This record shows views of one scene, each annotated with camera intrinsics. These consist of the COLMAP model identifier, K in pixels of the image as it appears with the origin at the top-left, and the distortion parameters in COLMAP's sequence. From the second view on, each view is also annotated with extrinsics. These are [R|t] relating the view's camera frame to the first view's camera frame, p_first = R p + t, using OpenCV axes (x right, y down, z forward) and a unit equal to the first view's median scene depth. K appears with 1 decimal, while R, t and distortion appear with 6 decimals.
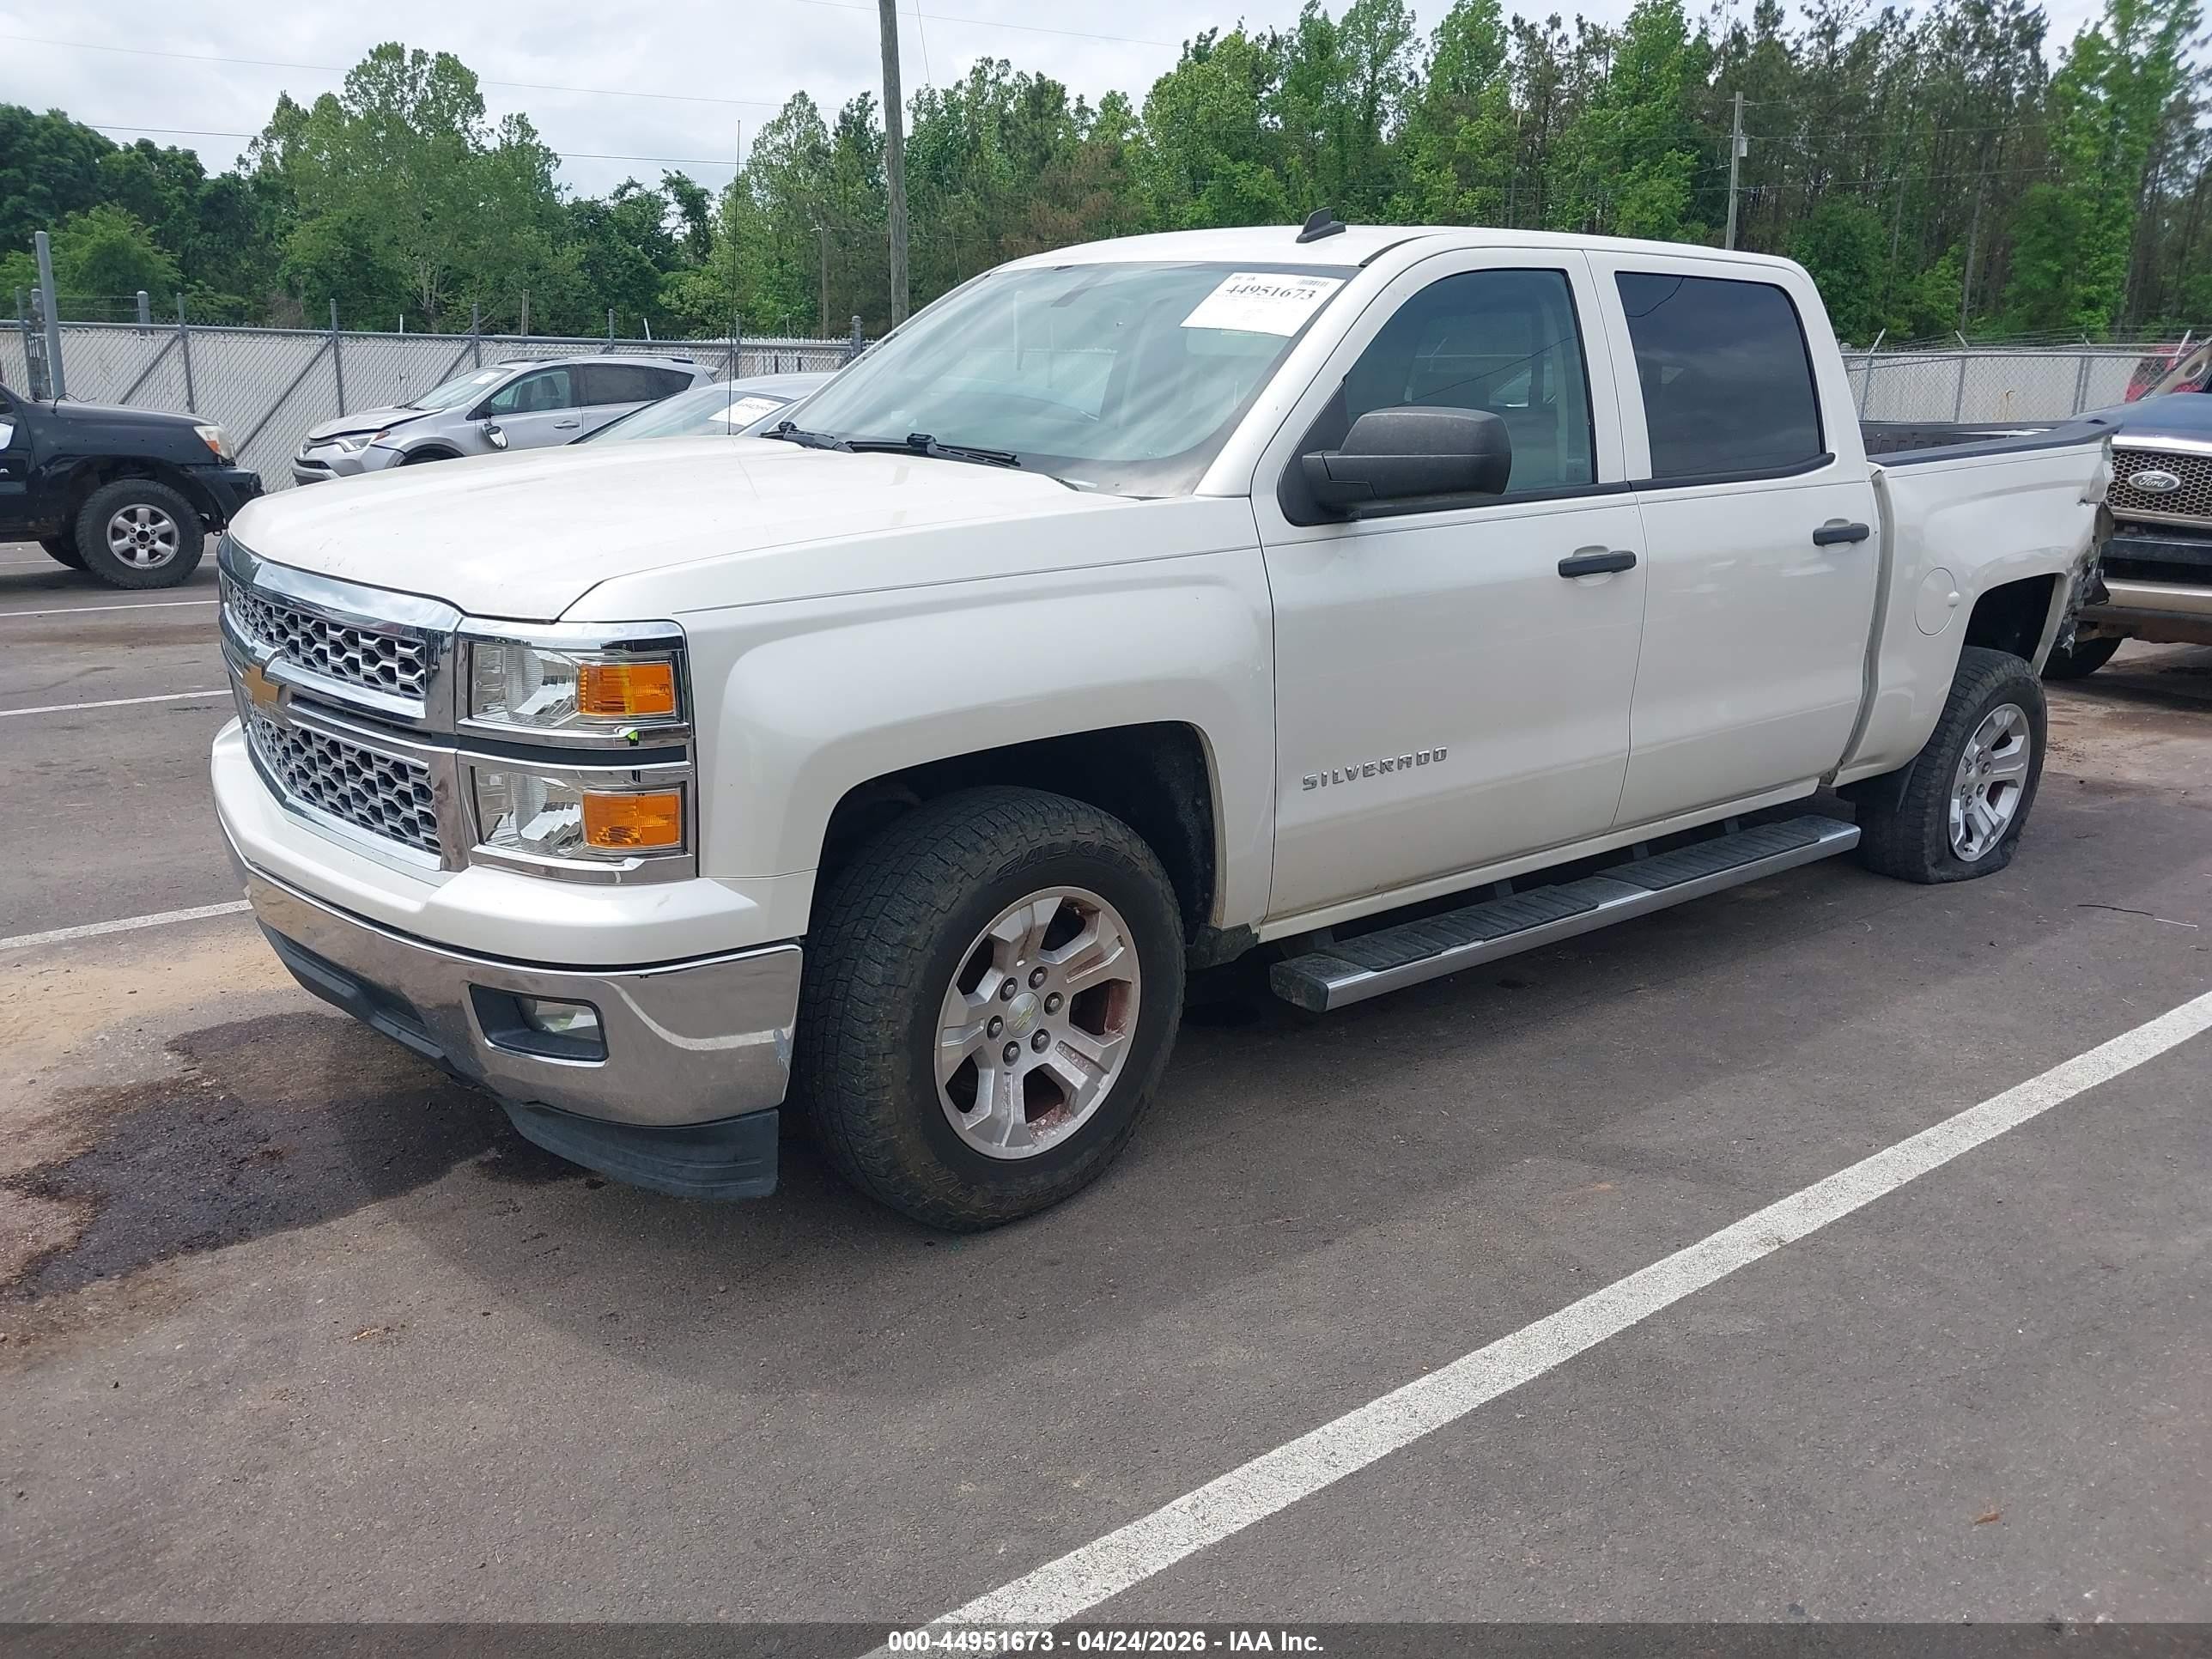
lens RADIAL K [[1705.6, 0, 1120.7], [0, 1705.6, 826.7], [0, 0, 1]] dist [0.010115, -0.004120]
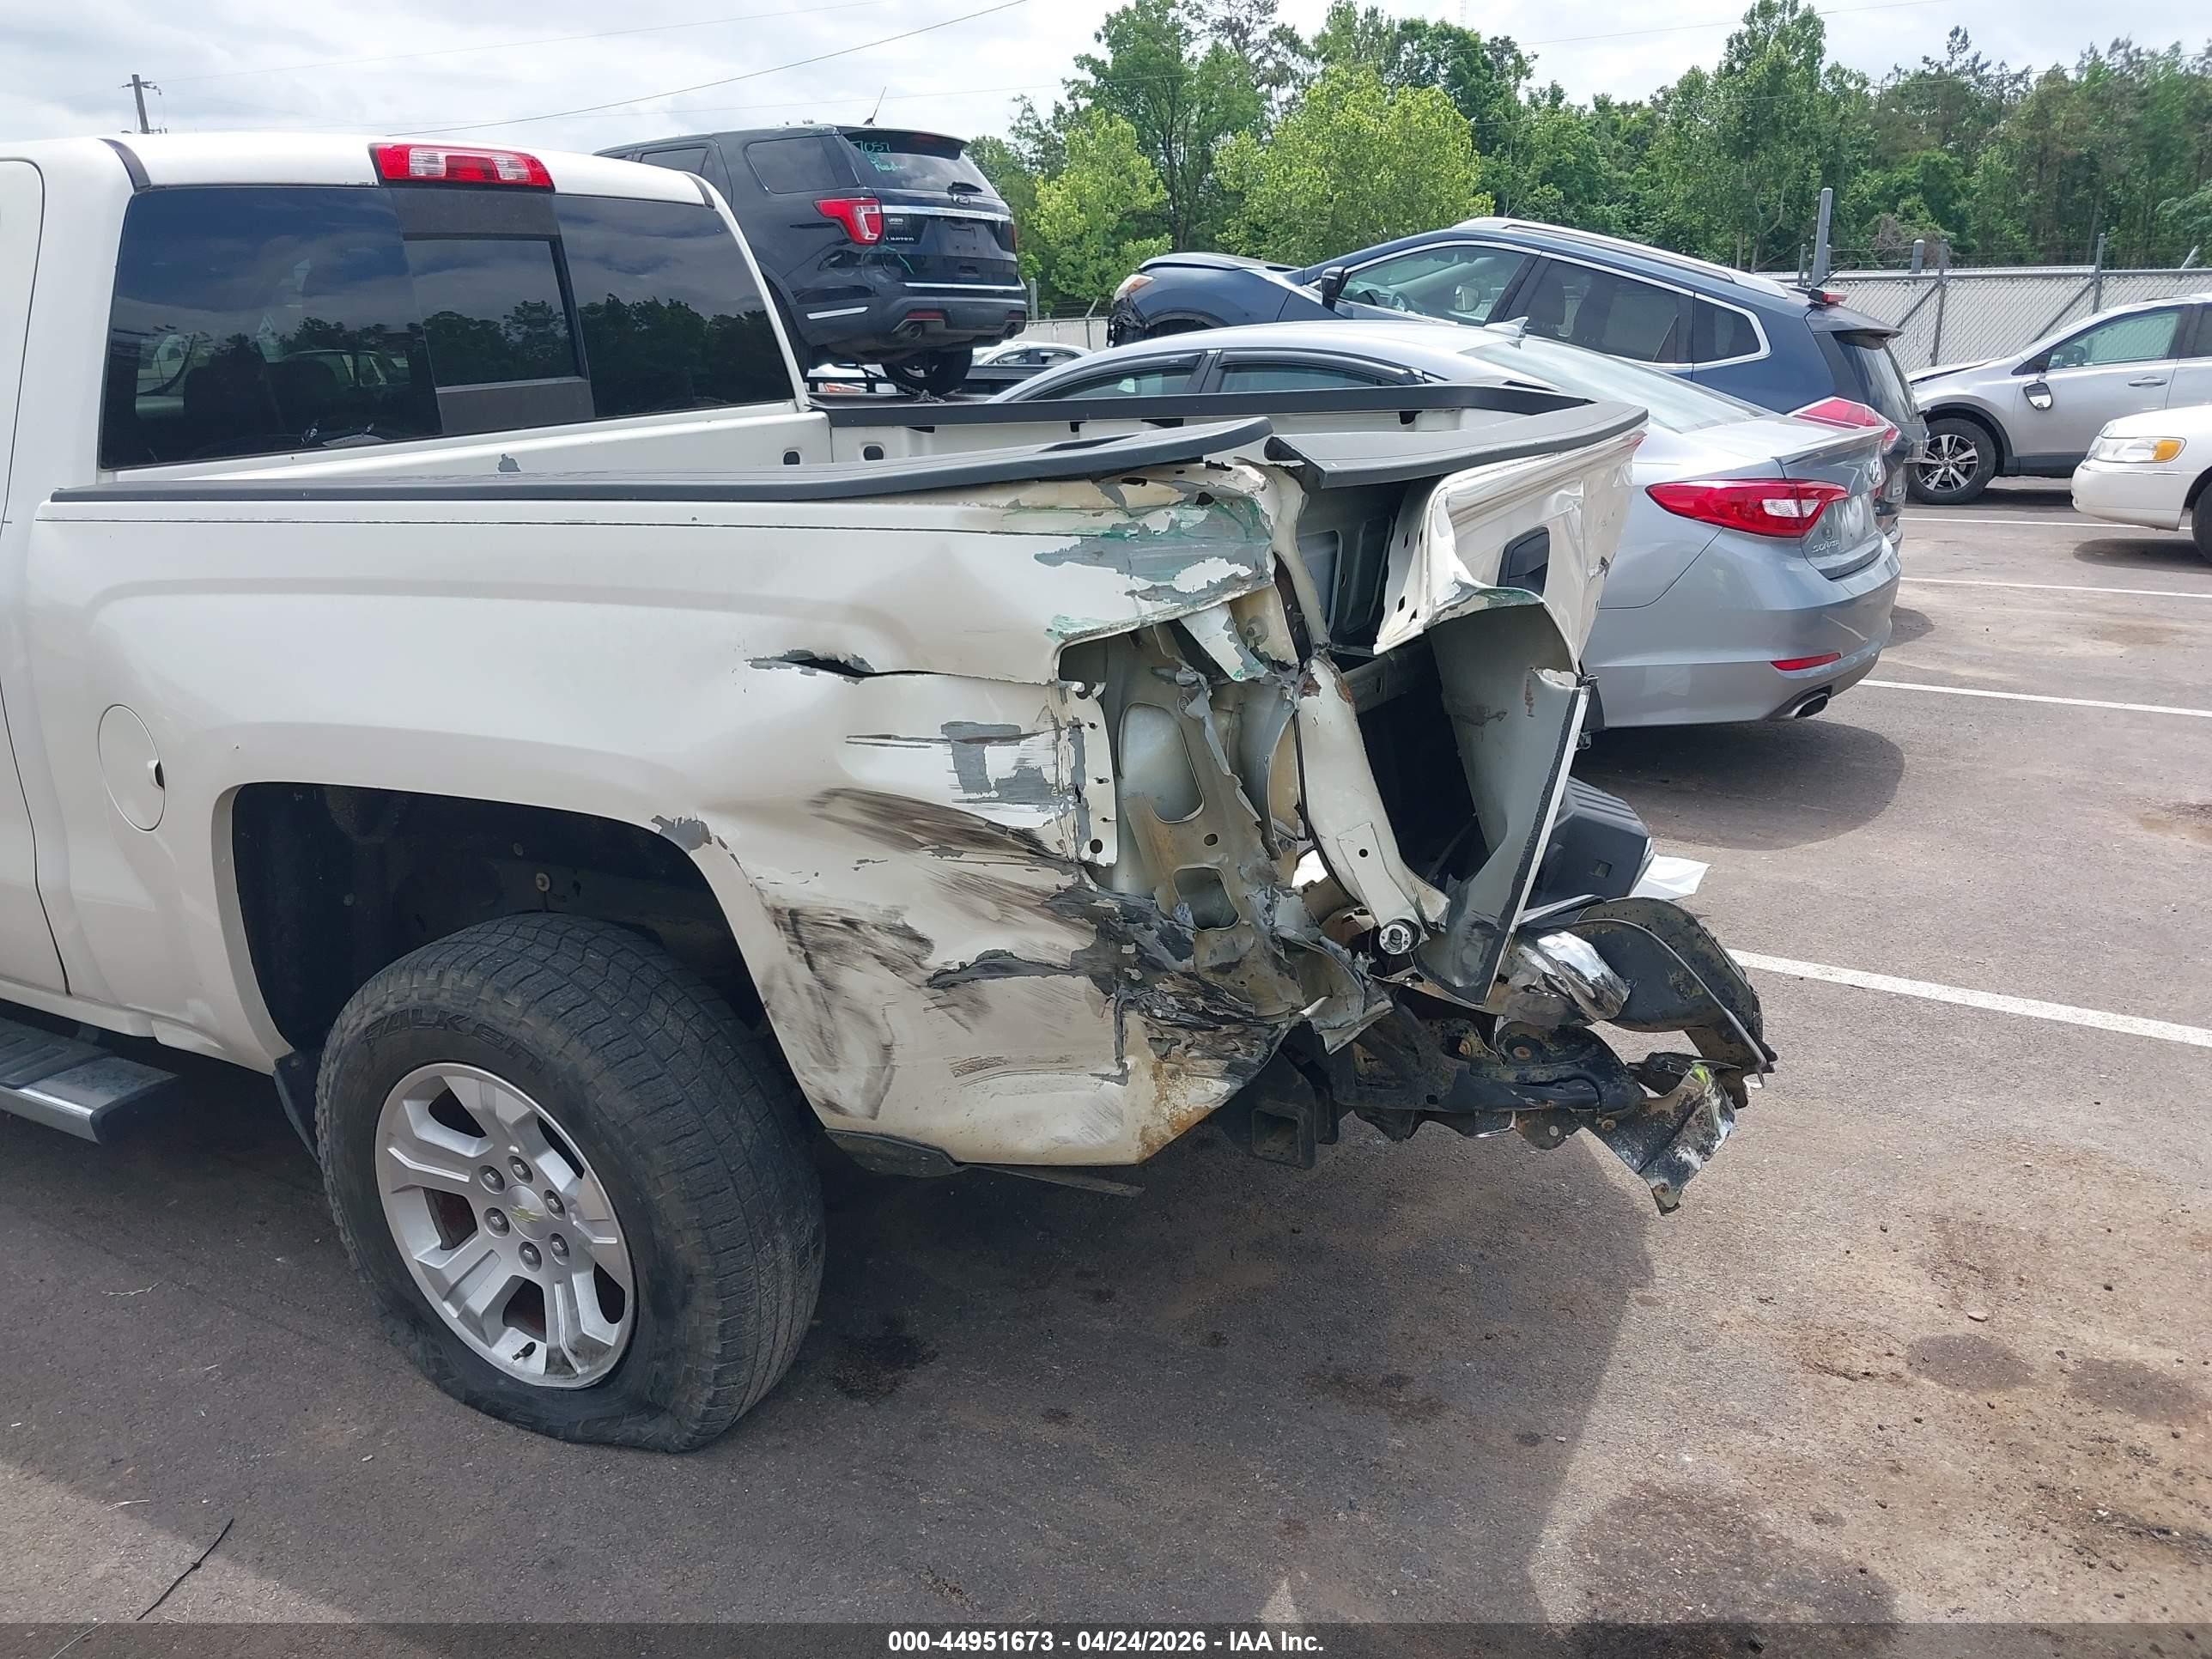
lens RADIAL K [[1705.6, 0, 1120.7], [0, 1705.6, 826.7], [0, 0, 1]] dist [0.010115, -0.004120]
pose [[0.376150, 0.241397, -0.894561, 1.256988], [-0.215176, 0.961829, 0.169071, -0.317720], [0.901227, 0.128892, 0.413735, 1.249360]]
